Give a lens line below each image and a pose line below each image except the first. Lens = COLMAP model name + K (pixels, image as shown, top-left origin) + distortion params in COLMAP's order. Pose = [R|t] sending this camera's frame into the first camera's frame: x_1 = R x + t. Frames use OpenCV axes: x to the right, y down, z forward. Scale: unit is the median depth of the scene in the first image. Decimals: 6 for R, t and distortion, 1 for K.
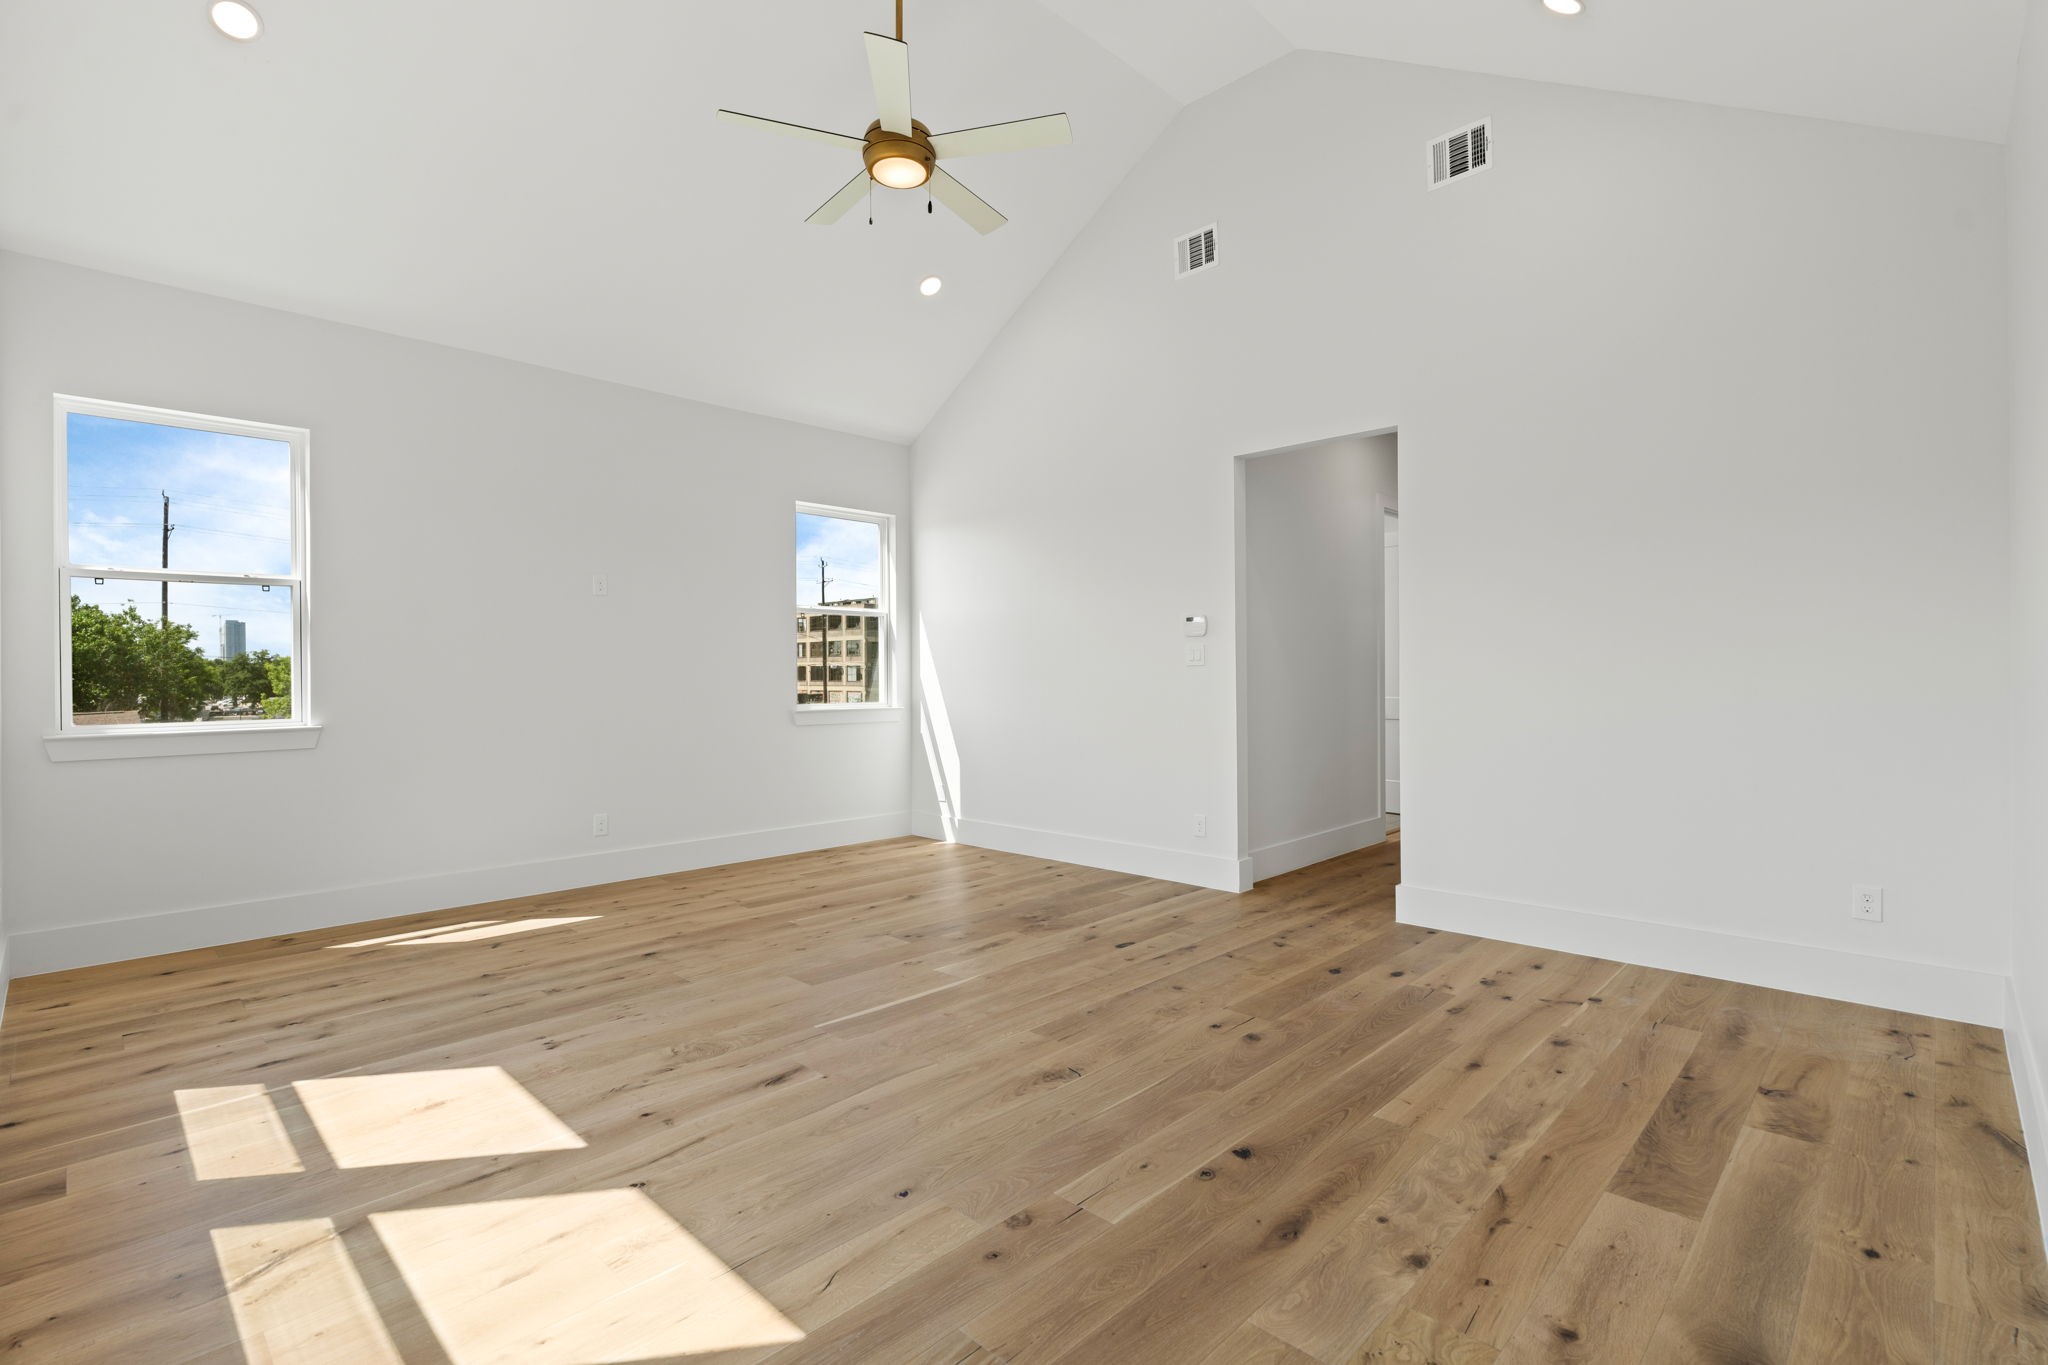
lens RADIAL K [[937.8, 0, 1026.0], [0, 937.8, 675.5], [0, 0, 1]] dist [-0.001103, 0.000621]
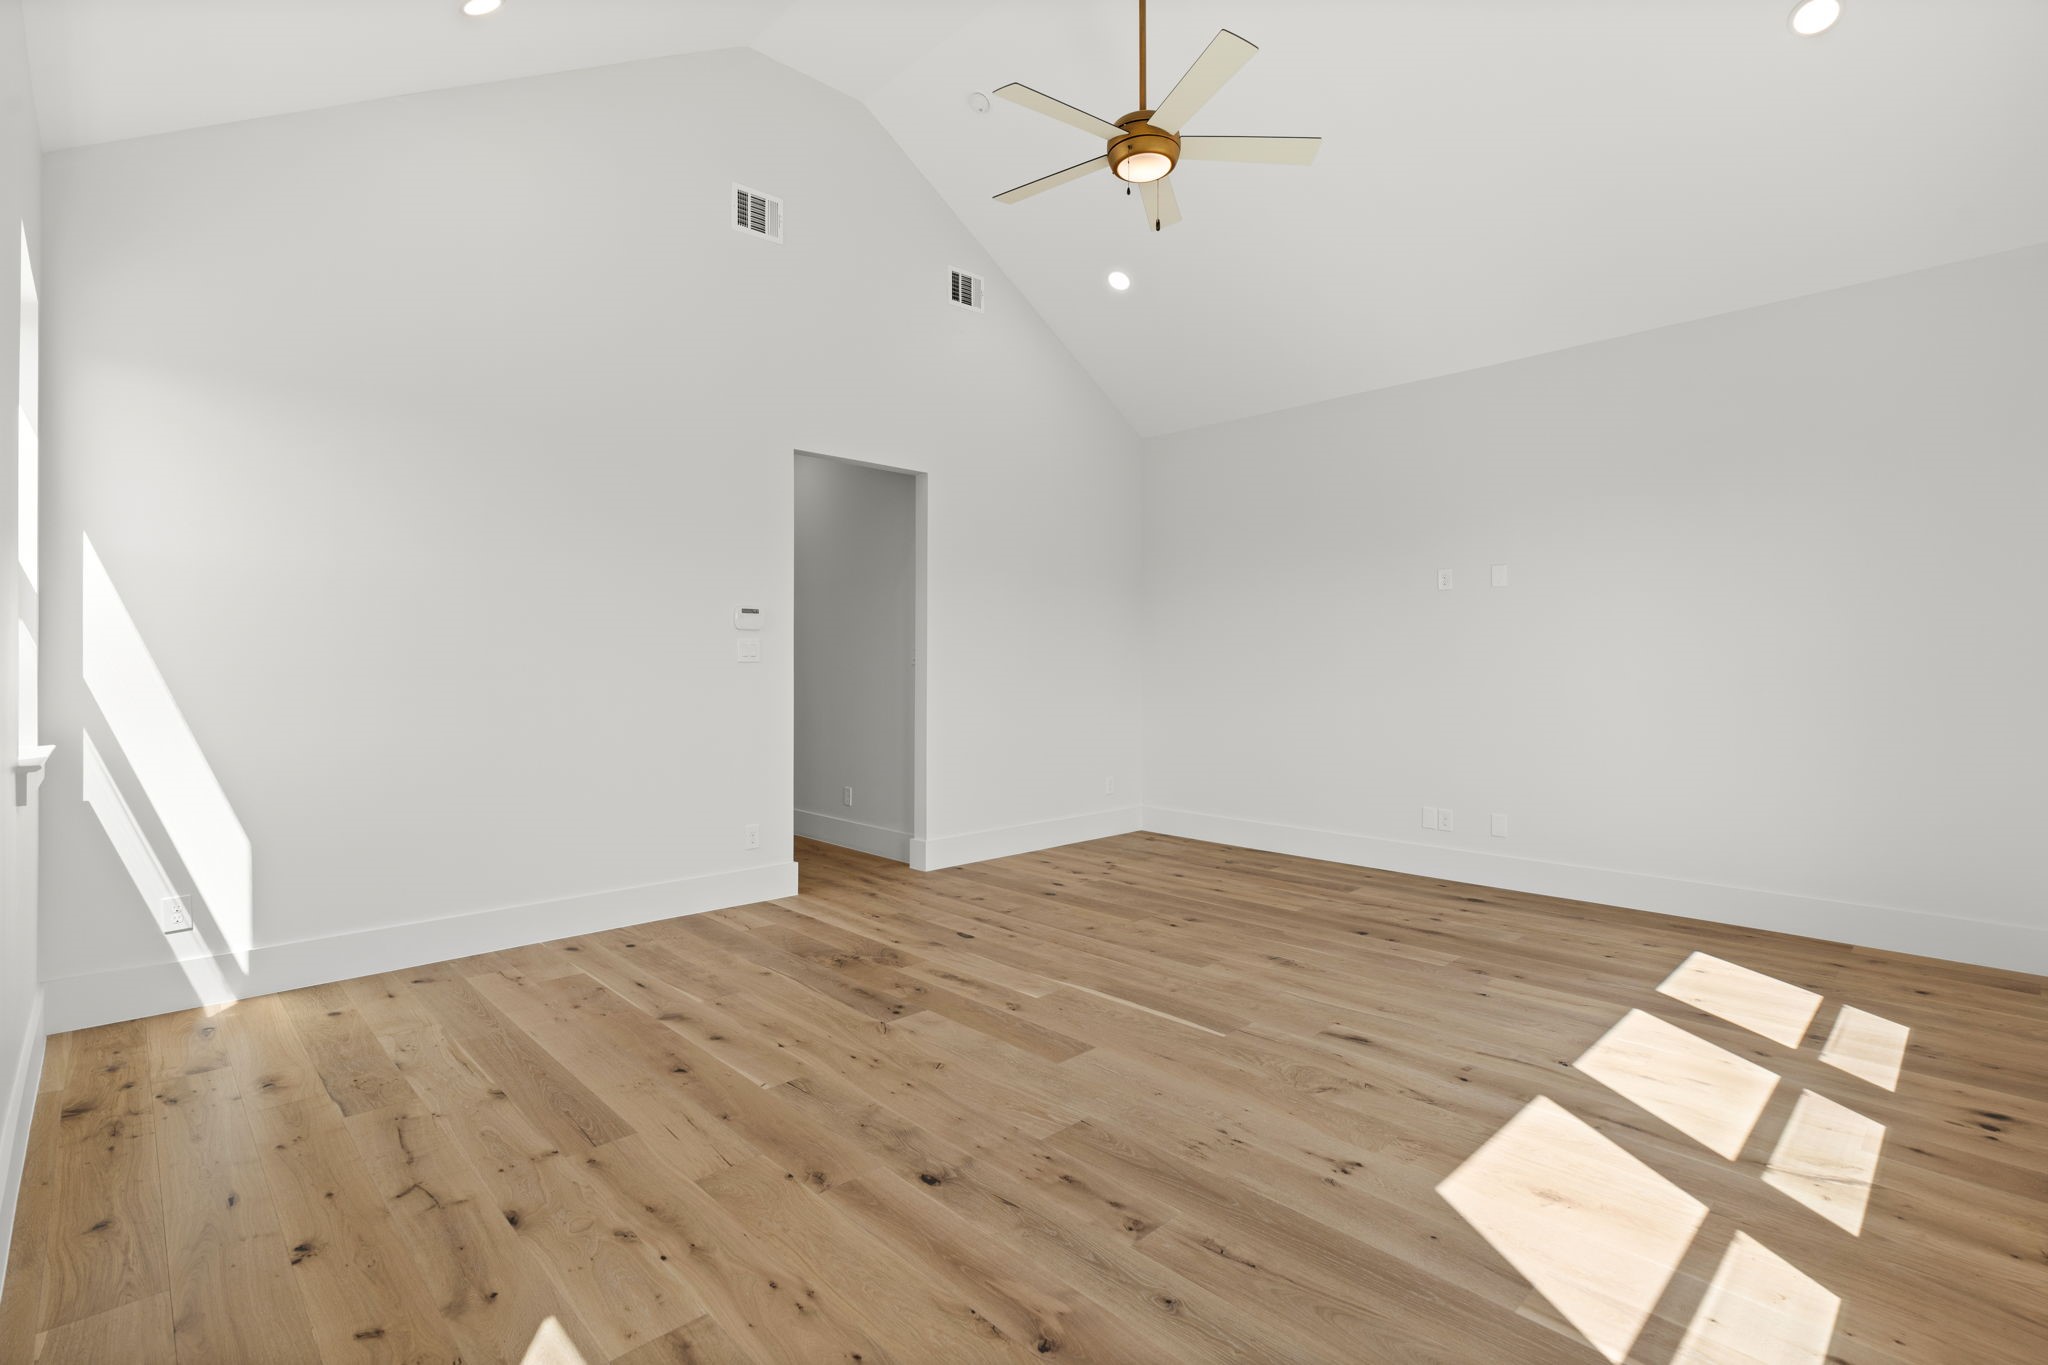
lens RADIAL K [[937.8, 0, 1026.0], [0, 937.8, 675.5], [0, 0, 1]] dist [-0.001103, 0.000621]
pose [[0.034216, 0.000792, 0.999414, -1.265174], [-0.002379, 0.999997, -0.000711, 0.004255], [-0.999412, -0.002353, 0.034218, 1.237094]]
